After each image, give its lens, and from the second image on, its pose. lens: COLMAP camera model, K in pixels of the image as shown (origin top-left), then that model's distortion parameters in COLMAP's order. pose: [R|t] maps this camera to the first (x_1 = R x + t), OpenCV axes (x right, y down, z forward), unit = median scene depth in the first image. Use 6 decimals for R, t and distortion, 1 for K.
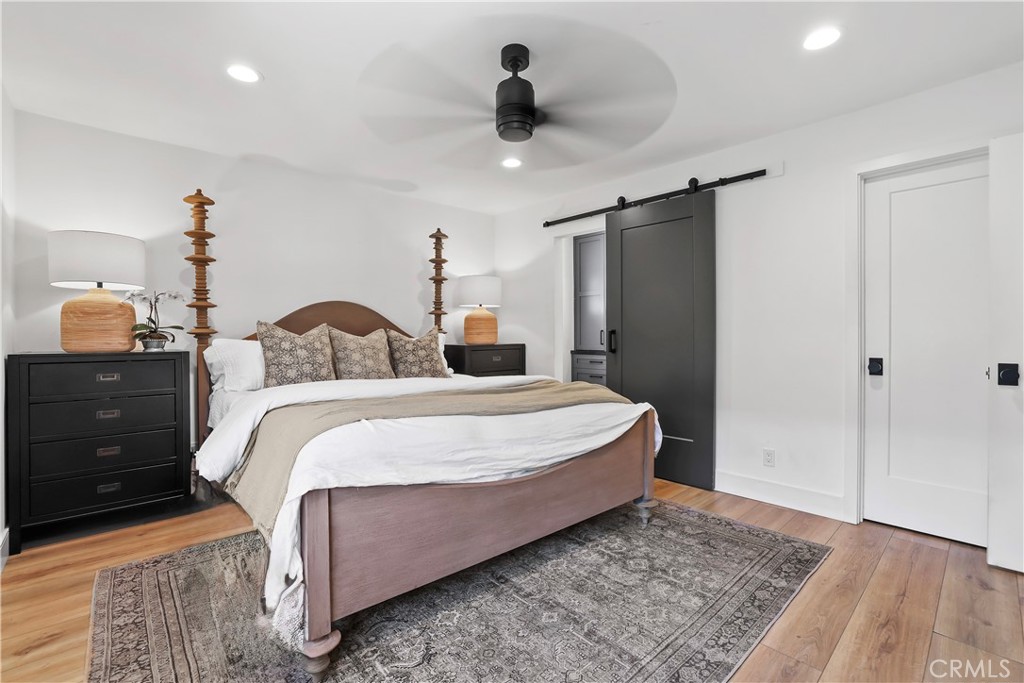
lens RADIAL K [[451.5, 0, 515.6], [0, 451.5, 332.5], [0, 0, 1]] dist [-0.009720, 0.000151]
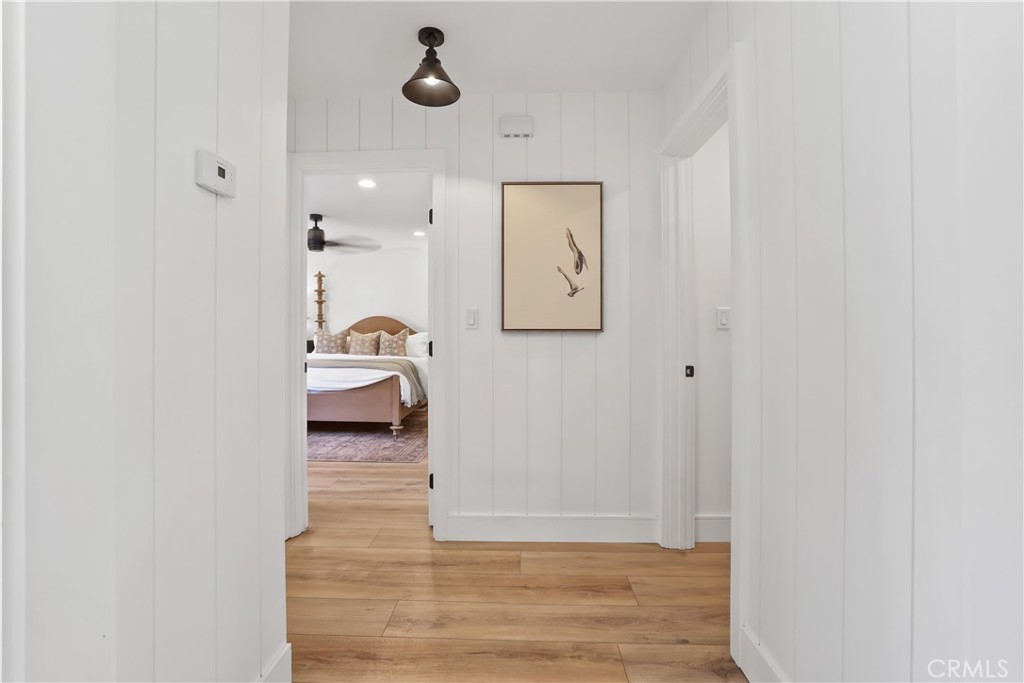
lens RADIAL K [[451.5, 0, 515.6], [0, 451.5, 332.5], [0, 0, 1]] dist [-0.009720, 0.000151]
pose [[0.714585, 0.002047, -0.699546, 1.682868], [0.005058, 0.999954, 0.008092, -0.015002], [0.699530, -0.009321, 0.714542, 0.036385]]
